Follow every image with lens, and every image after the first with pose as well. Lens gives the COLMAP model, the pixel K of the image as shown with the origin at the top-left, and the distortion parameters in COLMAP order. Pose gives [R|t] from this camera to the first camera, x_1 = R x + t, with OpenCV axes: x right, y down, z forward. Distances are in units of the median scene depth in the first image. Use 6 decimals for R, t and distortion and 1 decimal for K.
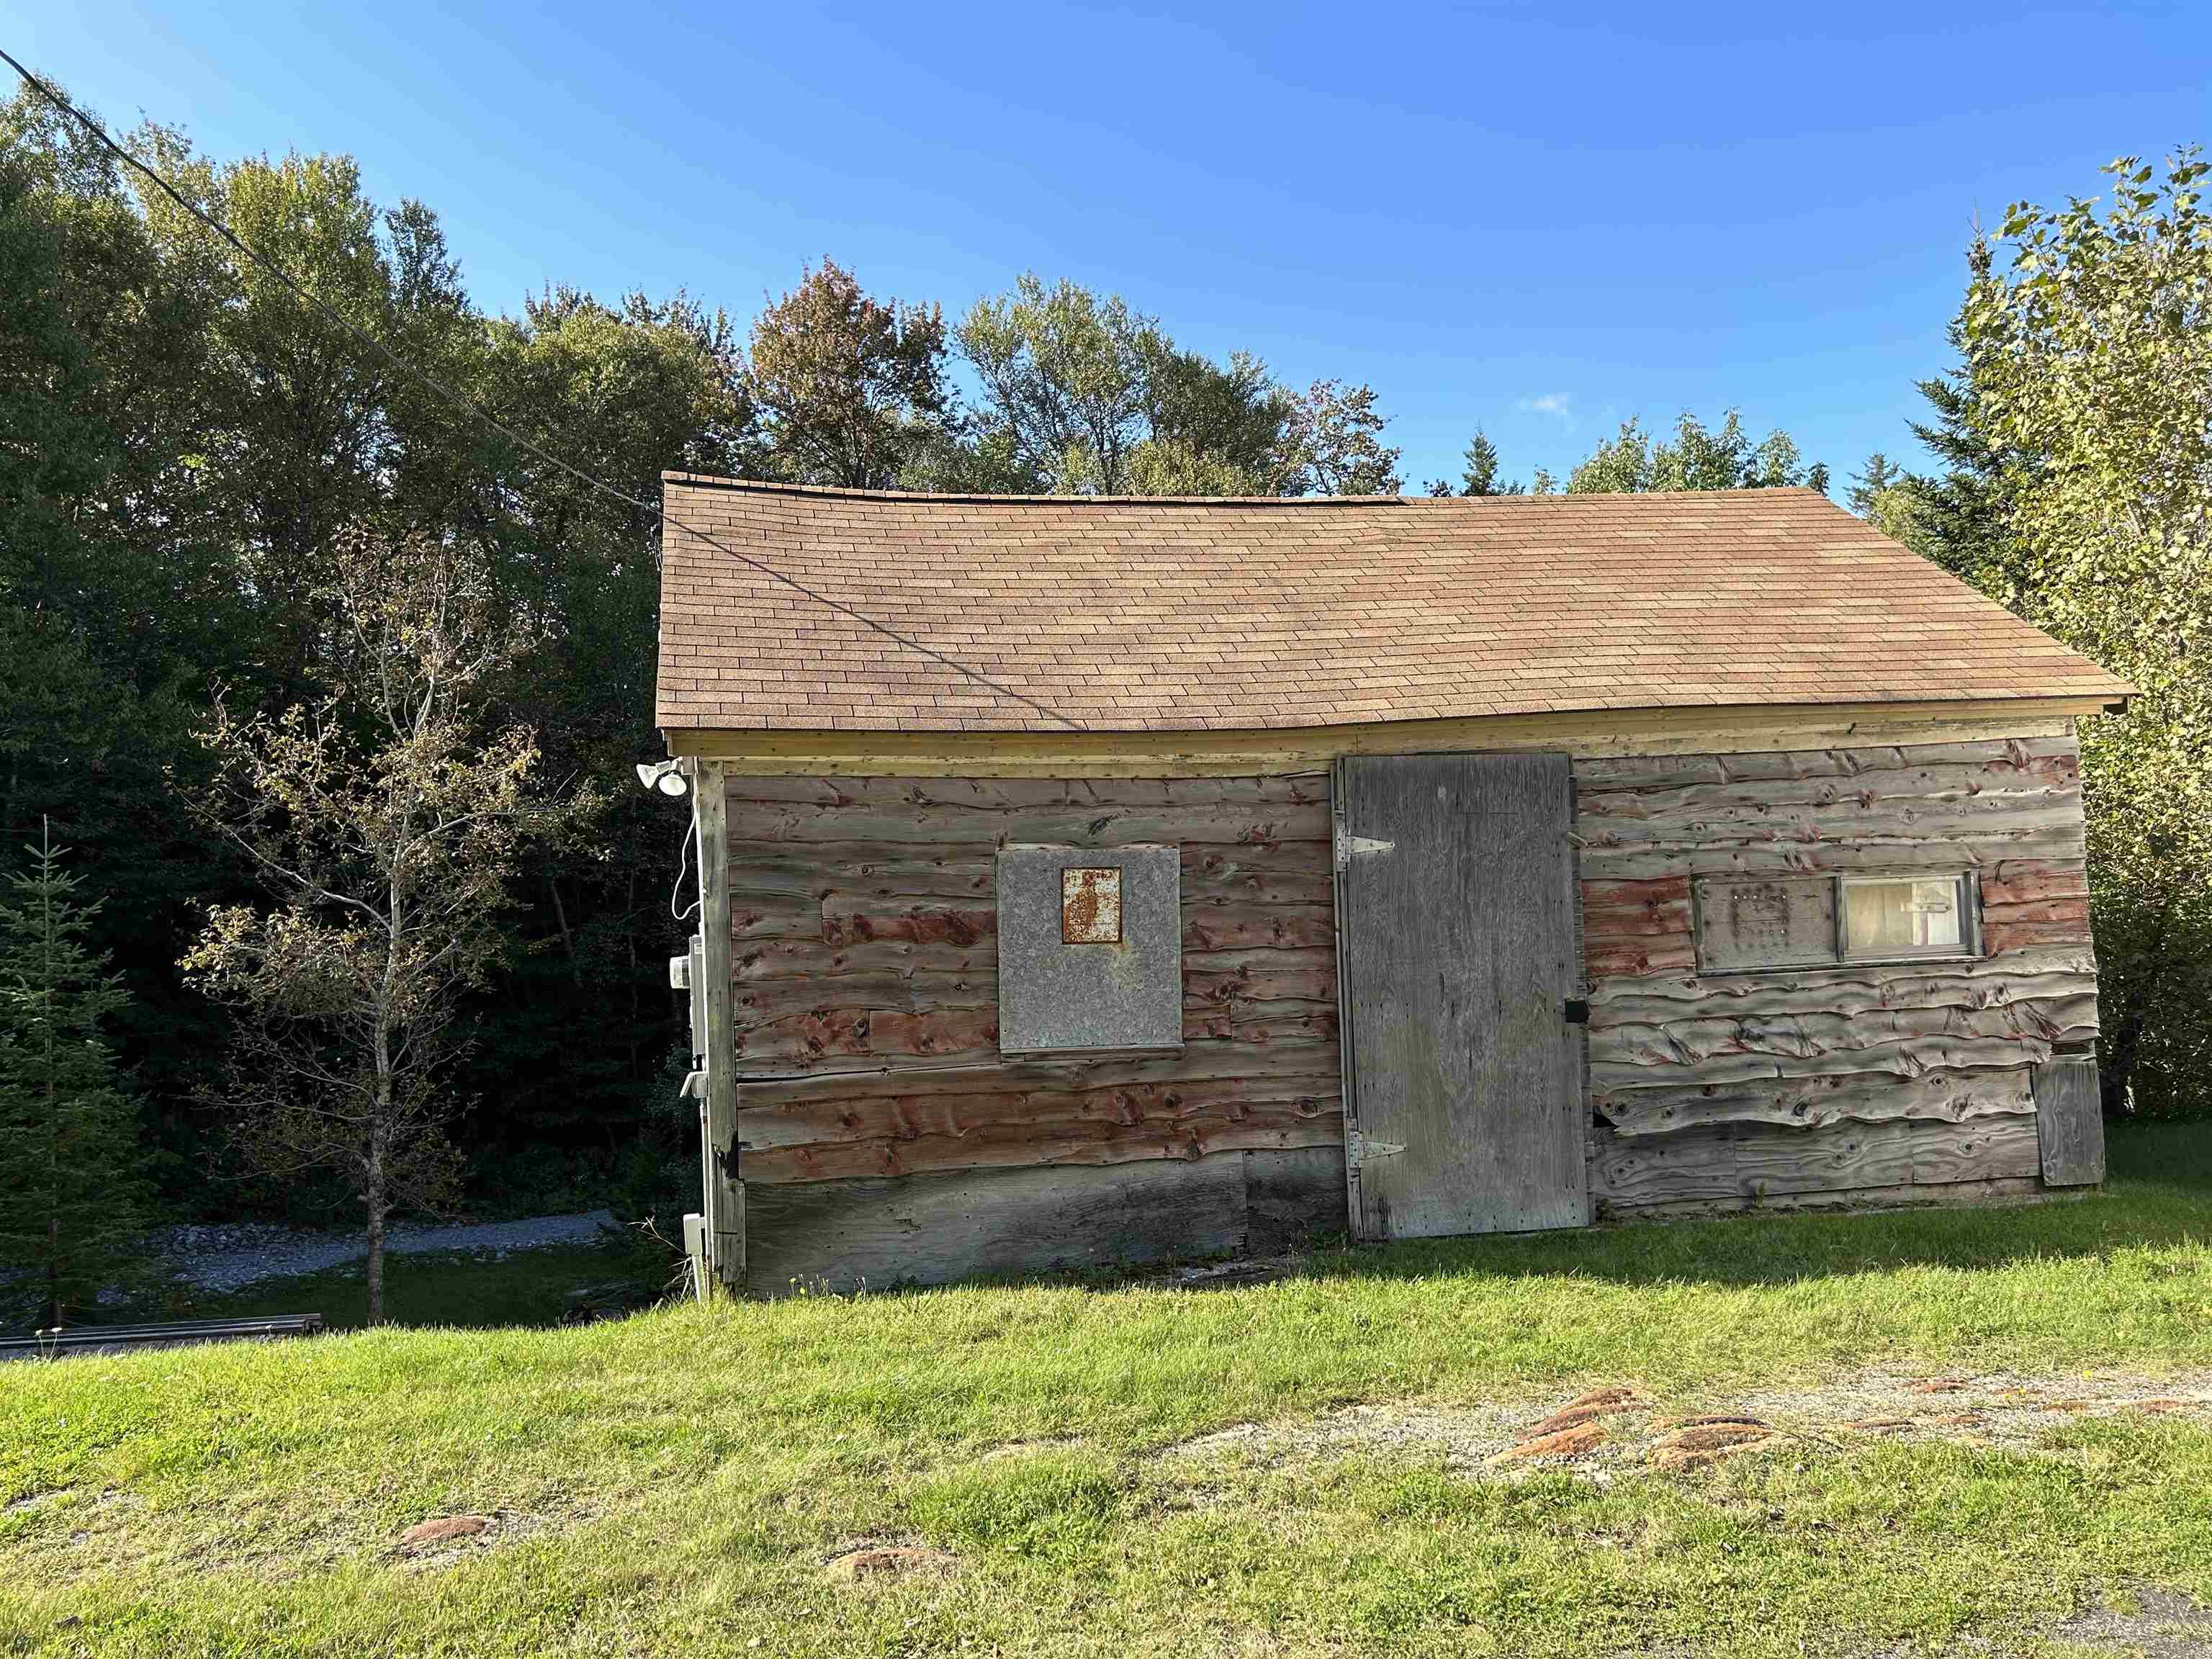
lens RADIAL K [[1658.8, 0, 1120.5], [0, 1658.8, 821.7], [0, 0, 1]] dist [0.062253, -0.065739]
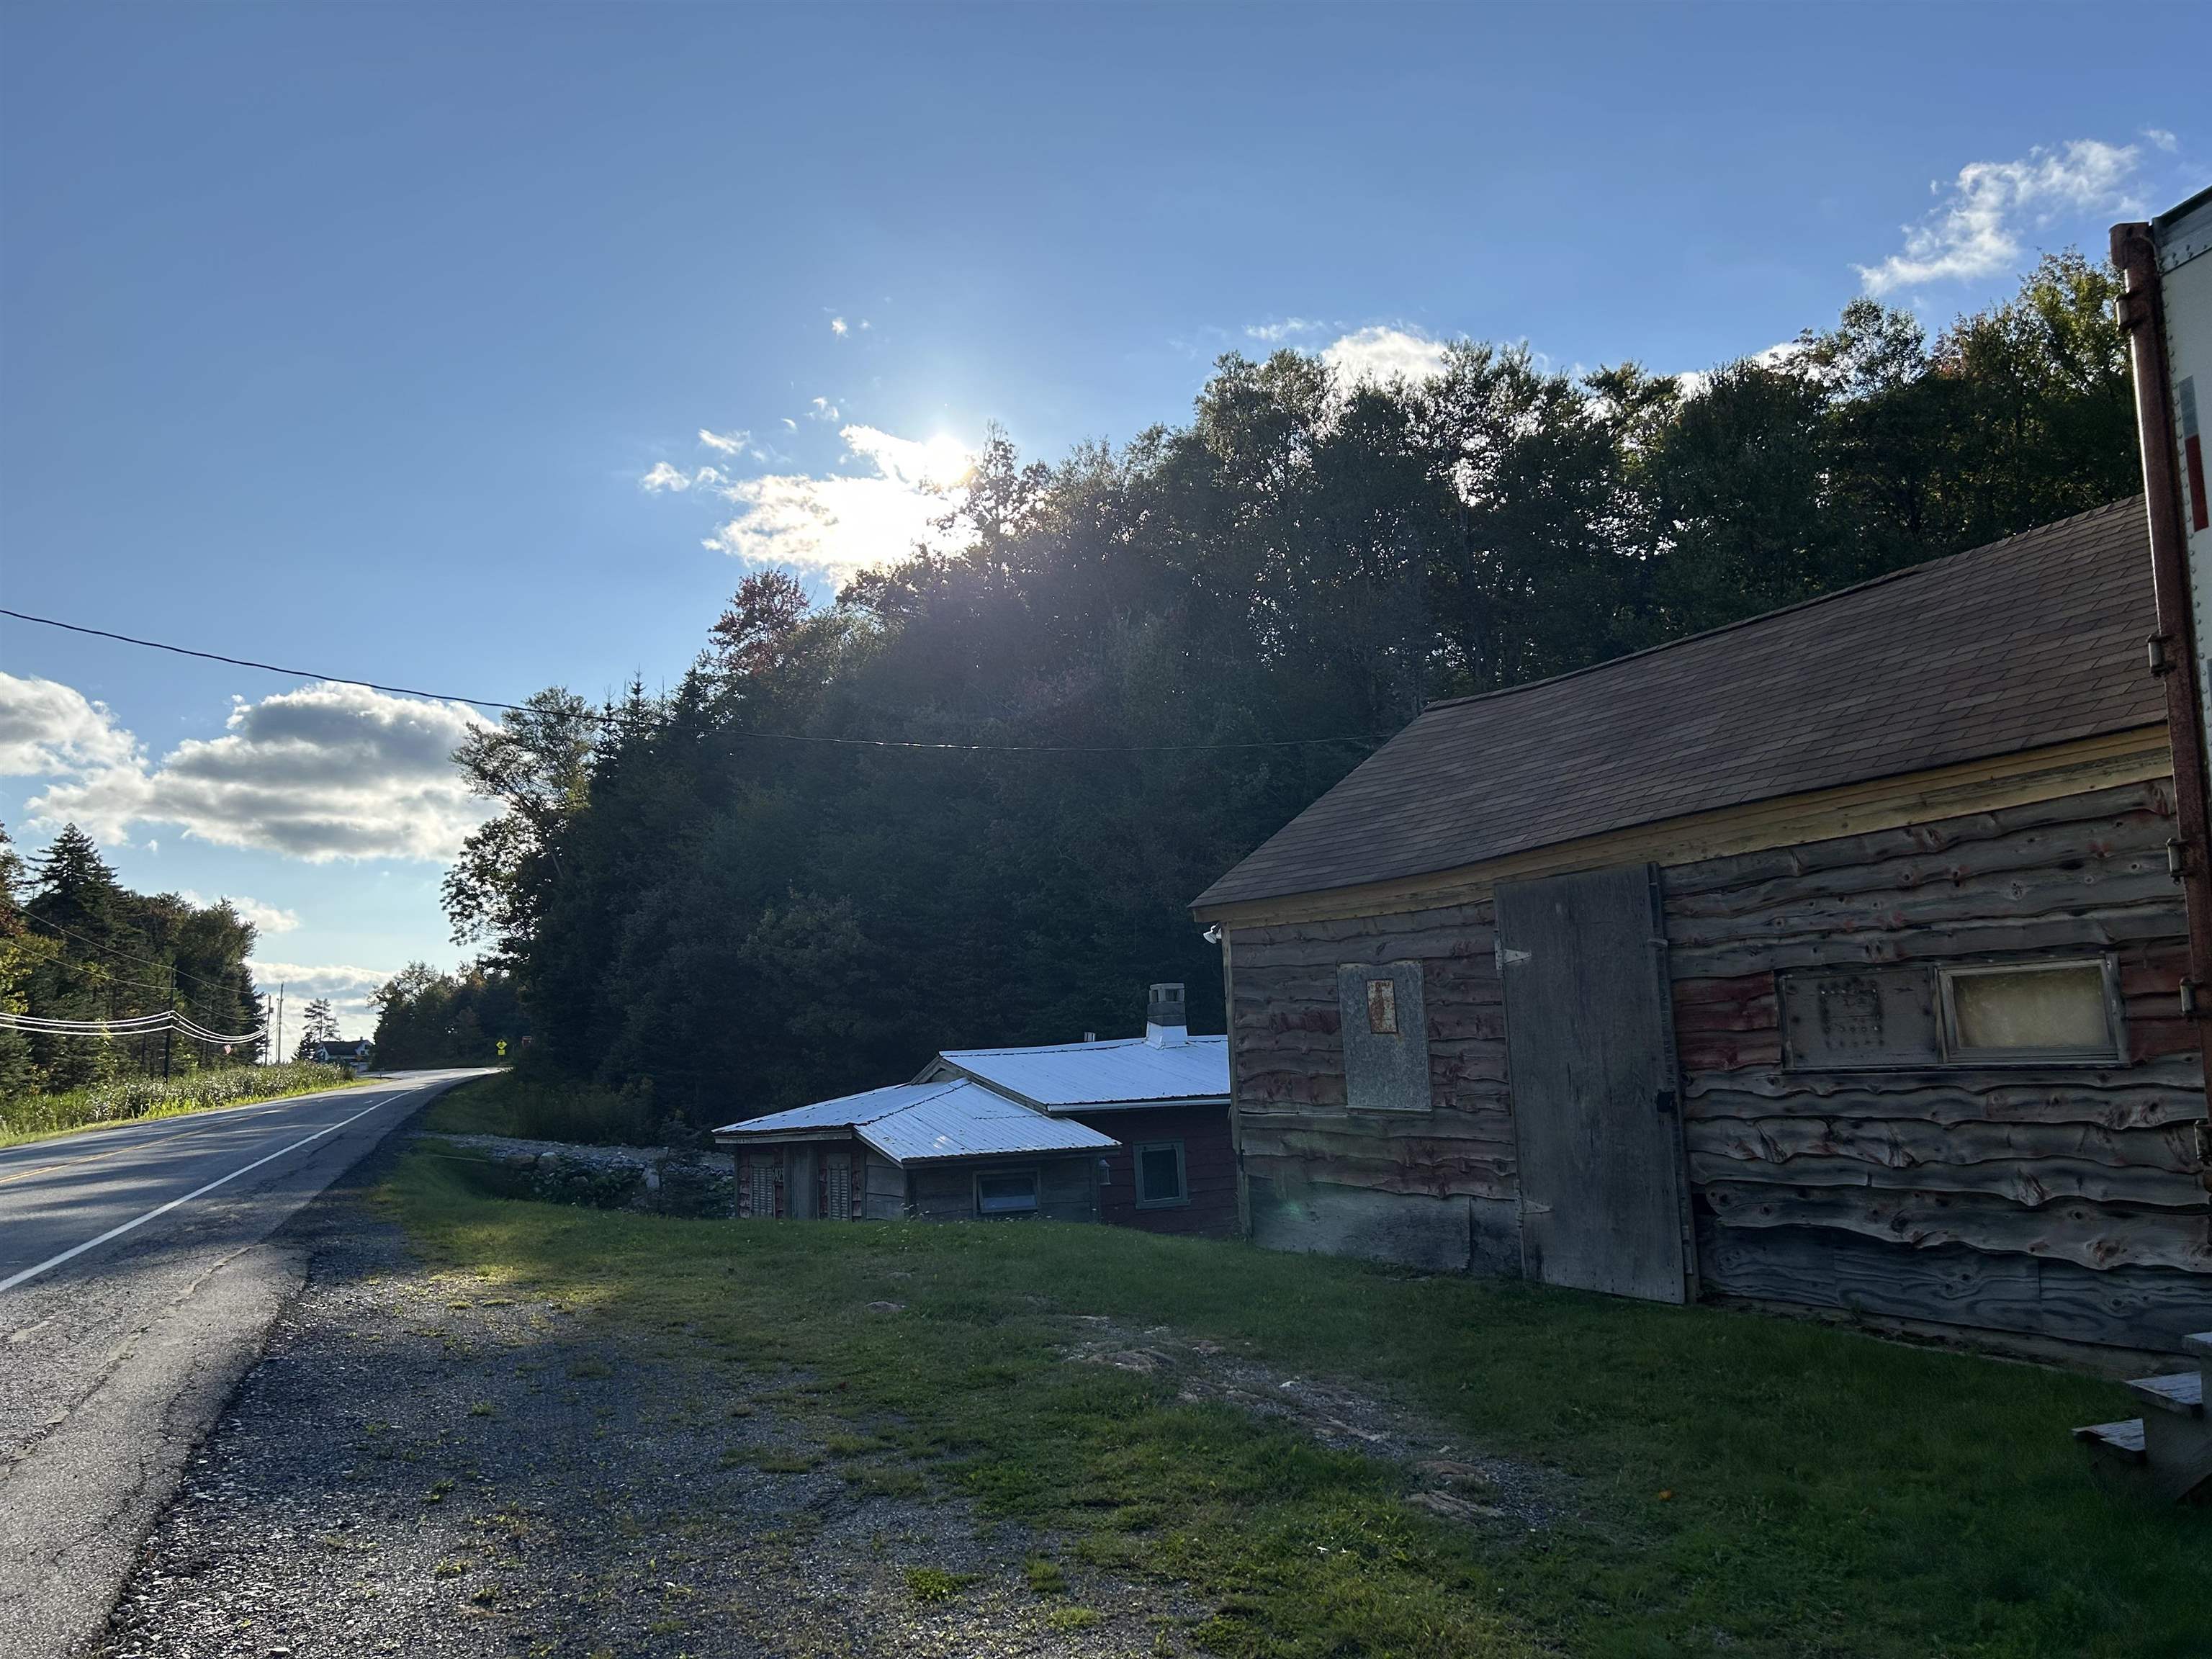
lens RADIAL K [[1658.8, 0, 1120.5], [0, 1658.8, 821.7], [0, 0, 1]] dist [0.062253, -0.065739]
pose [[0.318566, -0.110195, -0.941474, 1.165006], [0.063955, 0.993455, -0.094639, 0.013120], [0.945741, -0.030063, 0.323529, 0.312607]]
